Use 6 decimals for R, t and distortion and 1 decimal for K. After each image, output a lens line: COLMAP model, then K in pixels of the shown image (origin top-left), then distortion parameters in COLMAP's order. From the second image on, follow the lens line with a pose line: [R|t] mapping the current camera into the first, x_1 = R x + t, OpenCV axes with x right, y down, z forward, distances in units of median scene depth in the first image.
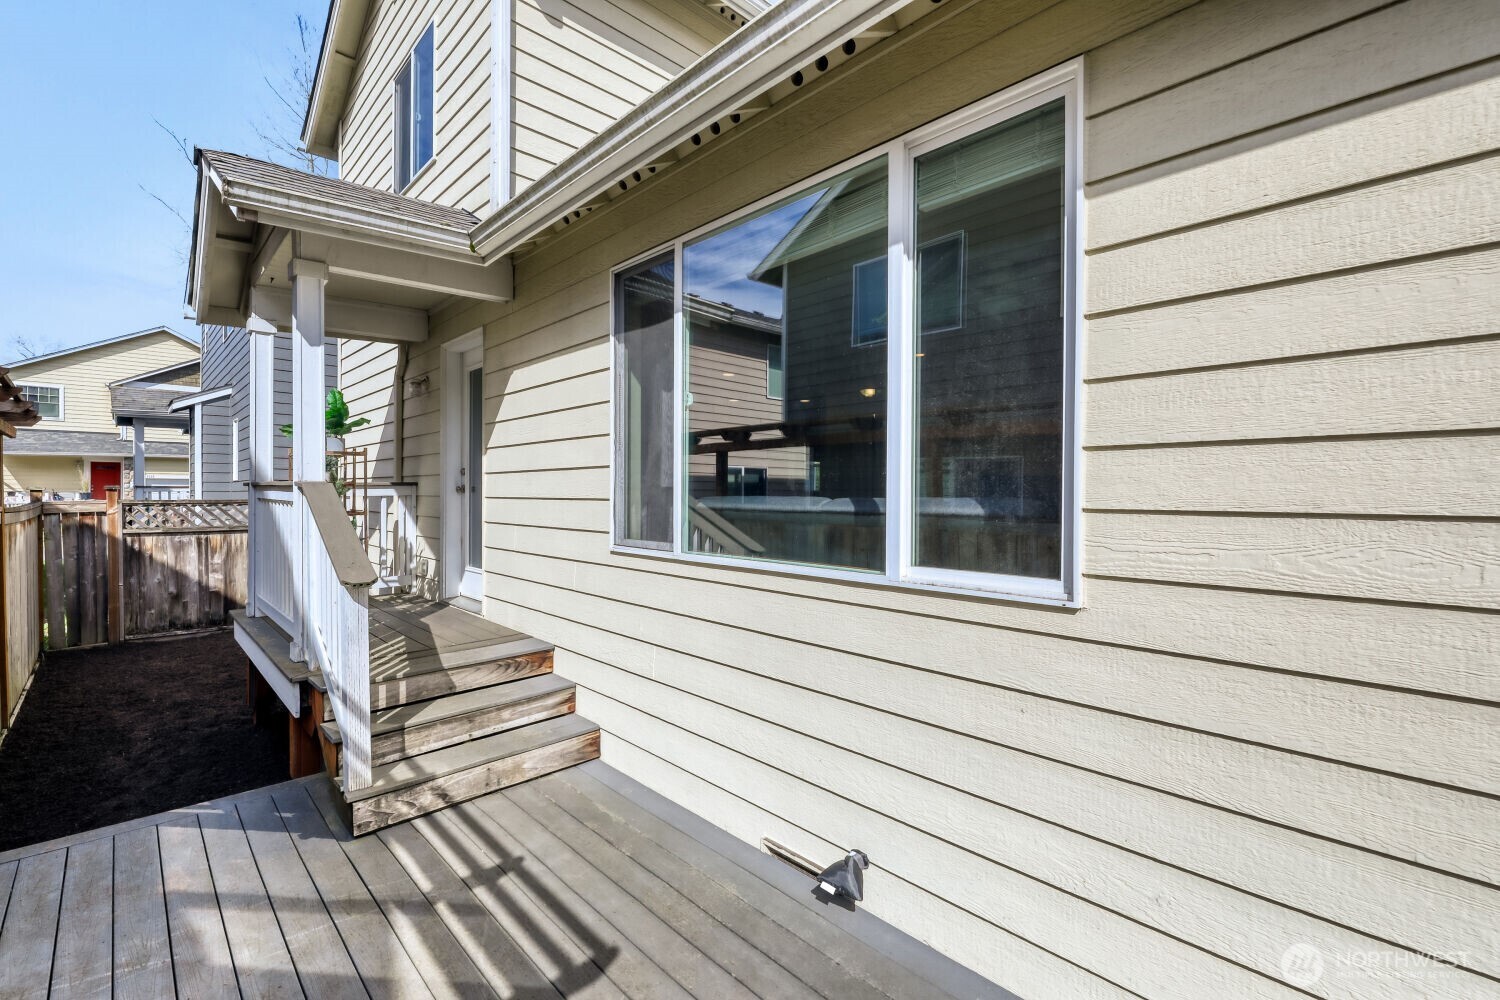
lens RADIAL K [[662.5, 0, 751.3], [0, 662.5, 499.9], [0, 0, 1]] dist [-0.000829, -0.000090]
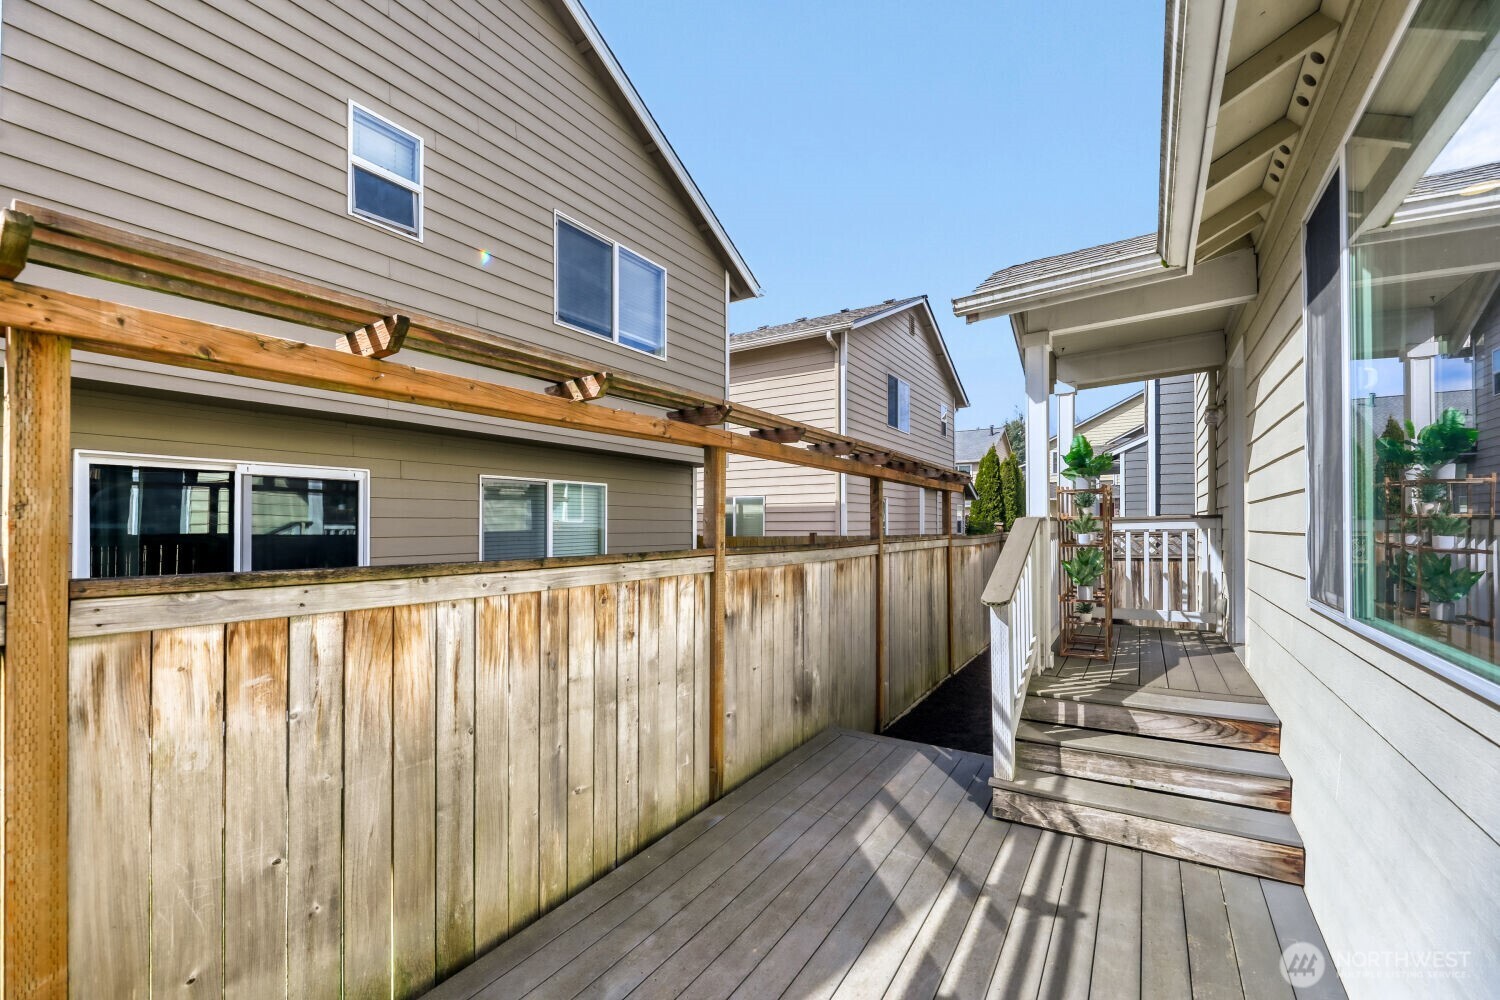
lens RADIAL K [[619.7, 0, 761.6], [0, 619.7, 521.9], [0, 0, 1]] dist [0.003049, -0.000287]
pose [[0.244844, -0.009337, -0.969518, 0.319283], [-0.006886, 0.999912, -0.011369, -0.003269], [0.969538, 0.009460, 0.244758, 0.267693]]
